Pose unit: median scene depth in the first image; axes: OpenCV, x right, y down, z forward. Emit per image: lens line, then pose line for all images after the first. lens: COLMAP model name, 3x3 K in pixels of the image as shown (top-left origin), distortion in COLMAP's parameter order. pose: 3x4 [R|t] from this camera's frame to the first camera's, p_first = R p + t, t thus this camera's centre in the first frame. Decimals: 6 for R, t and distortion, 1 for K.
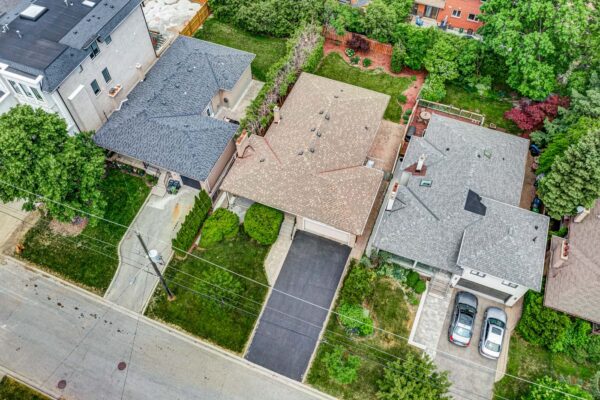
lens RADIAL K [[464.5, 0, 306.4], [0, 464.5, 202.8], [0, 0, 1]] dist [-0.025428, 0.005343]
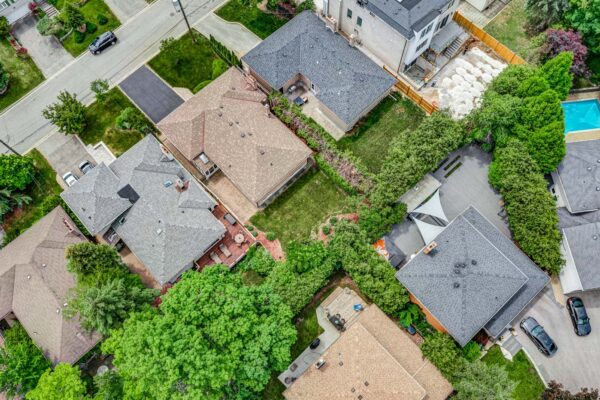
lens RADIAL K [[464.5, 0, 297.5], [0, 464.5, 205.3], [0, 0, 1]] dist [-0.025428, 0.005343]
pose [[-0.425678, 0.847256, -0.317735, 0.582893], [-0.745416, -0.129271, 0.653945, -1.223033], [0.512985, 0.515215, 0.686585, 0.295476]]
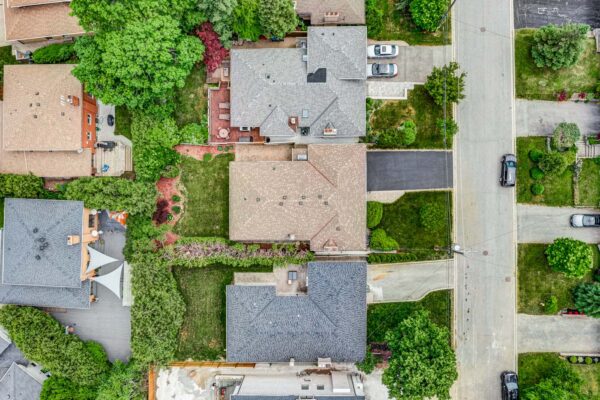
lens RADIAL K [[464.5, 0, 296.6], [0, 464.5, 203.1], [0, 0, 1]] dist [-0.025428, 0.005343]
pose [[-0.367687, -0.929949, -0.001389, 0.021701], [0.788832, -0.312681, 0.529127, -0.876455], [-0.492495, 0.193457, 0.848542, -0.107407]]
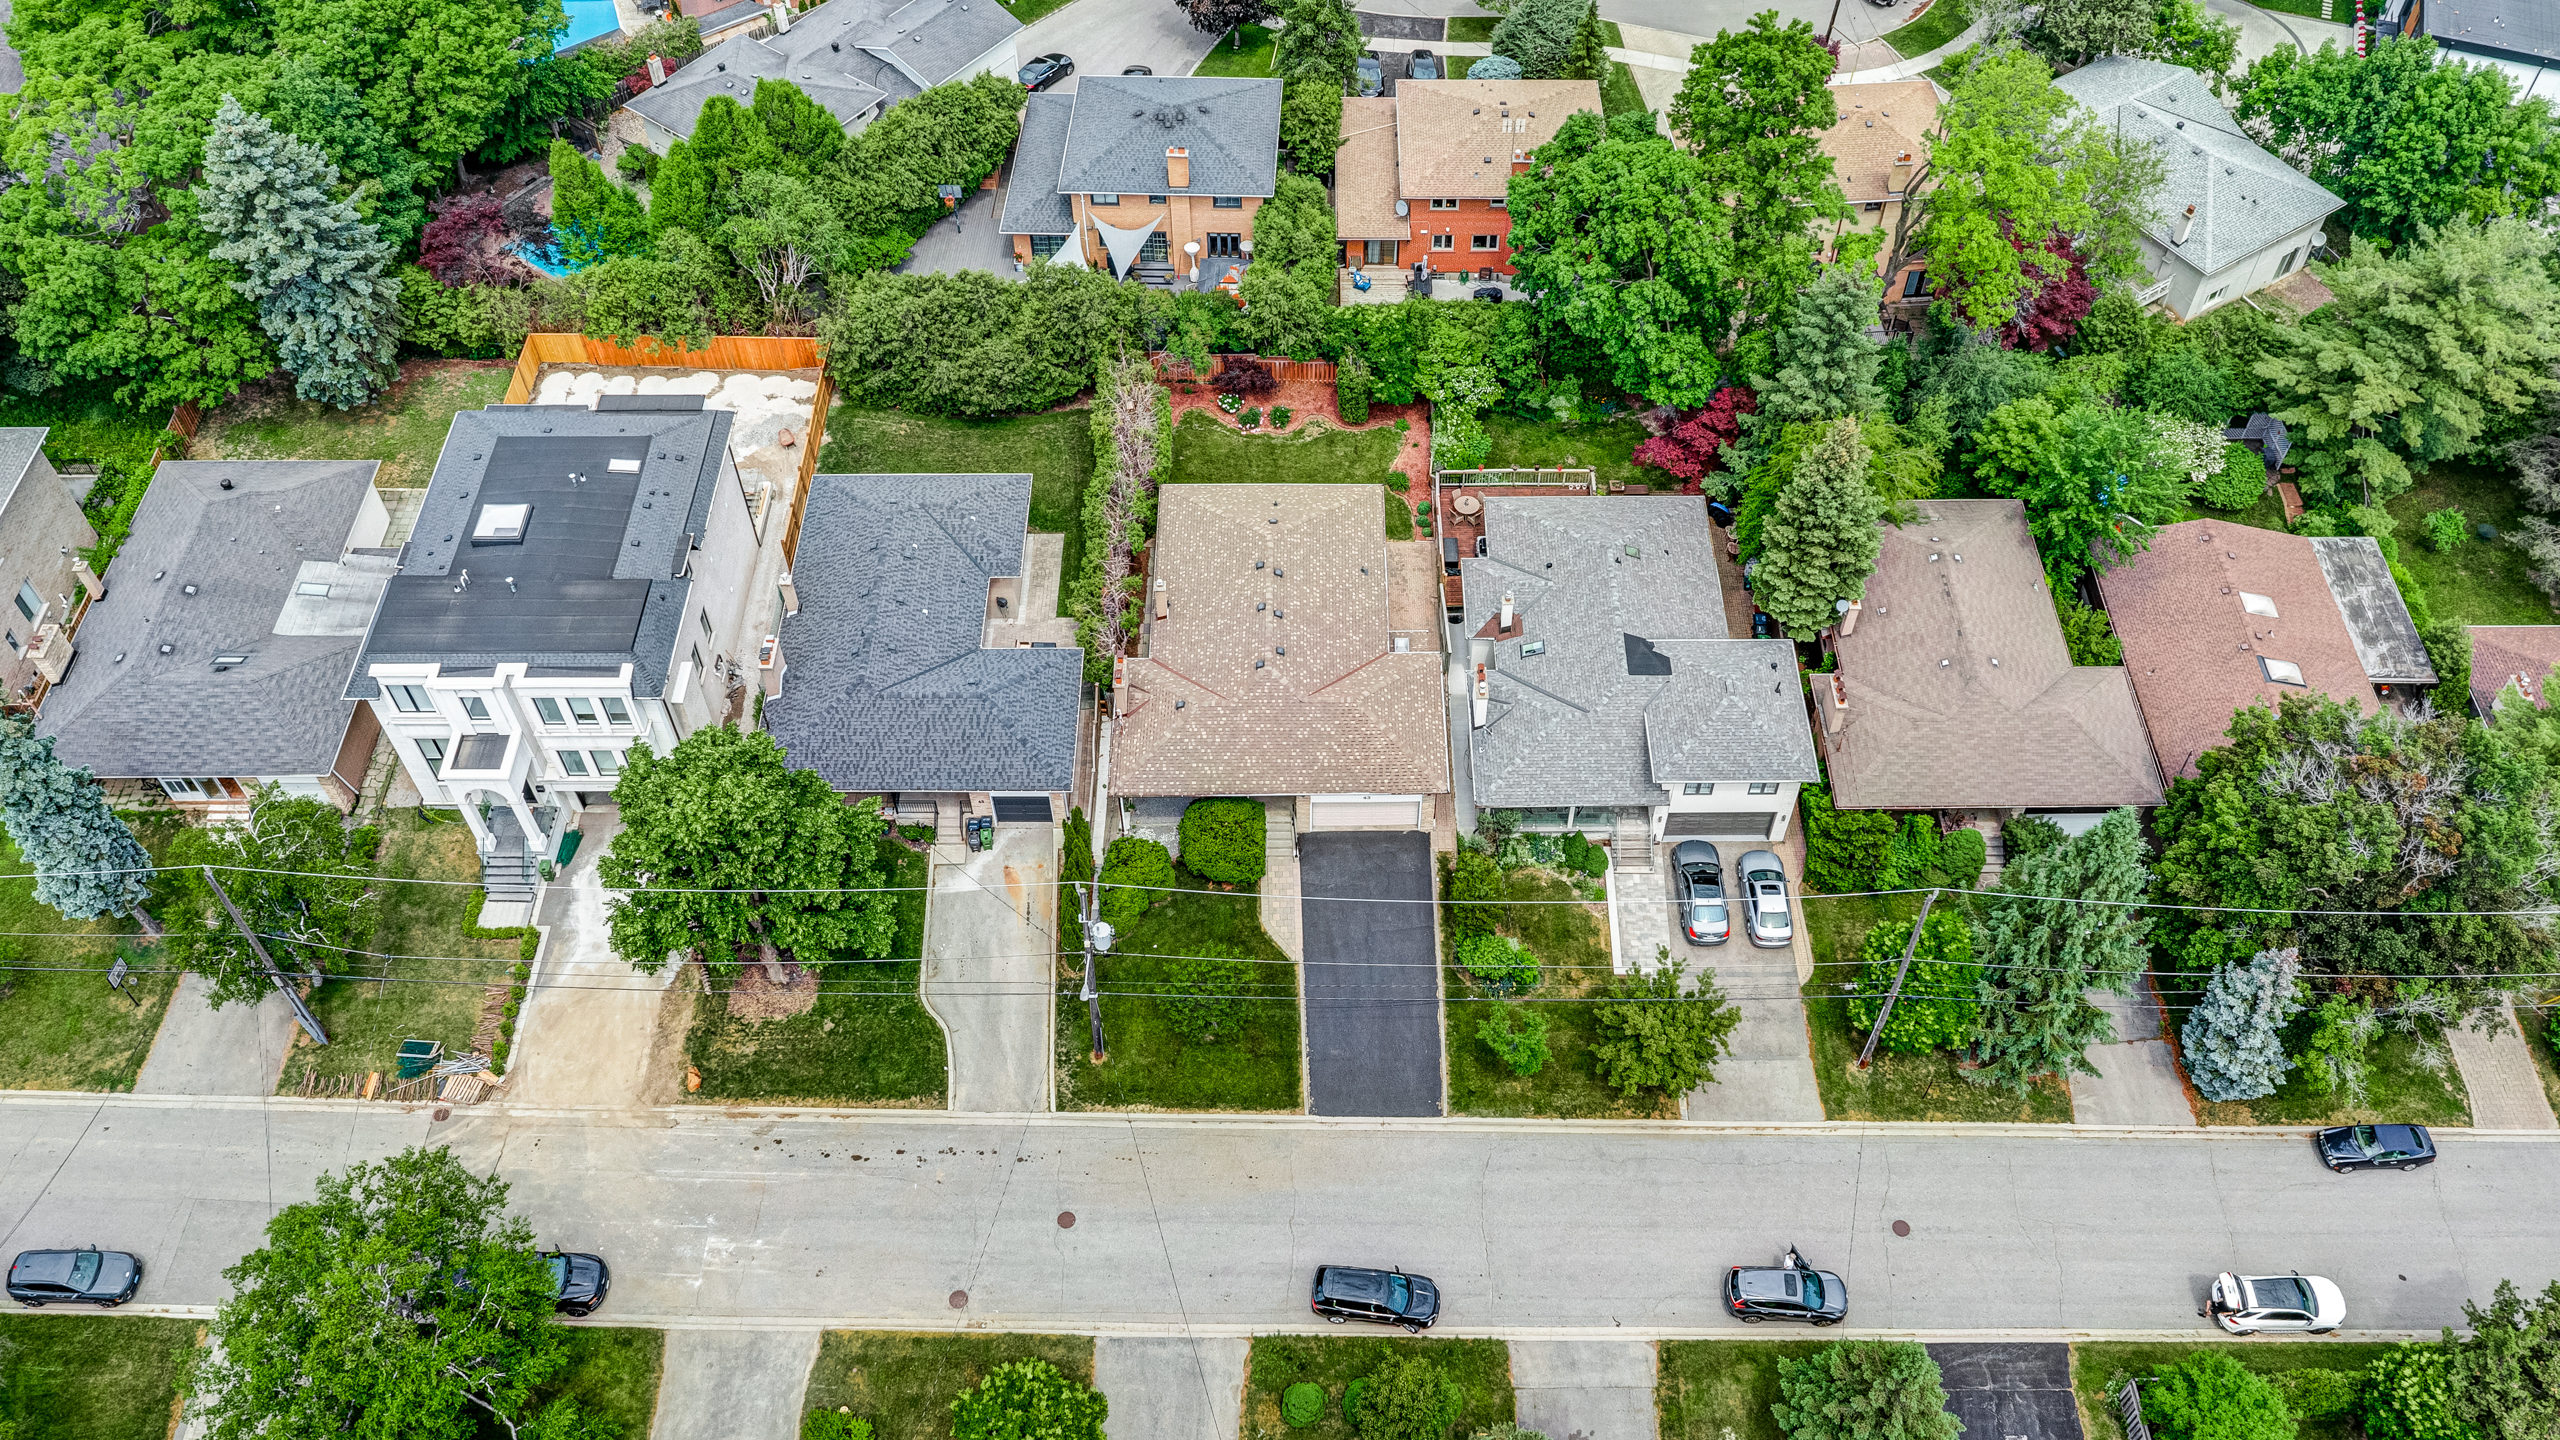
lens RADIAL K [[1989.8, 0, 1346.8], [0, 1989.8, 720.3], [0, 0, 1]] dist [-0.000542, -0.000228]
pose [[0.925555, -0.292709, 0.240144, -0.403069], [0.312424, 0.948743, -0.047719, 0.060561], [-0.213867, 0.119194, 0.969564, -0.854016]]
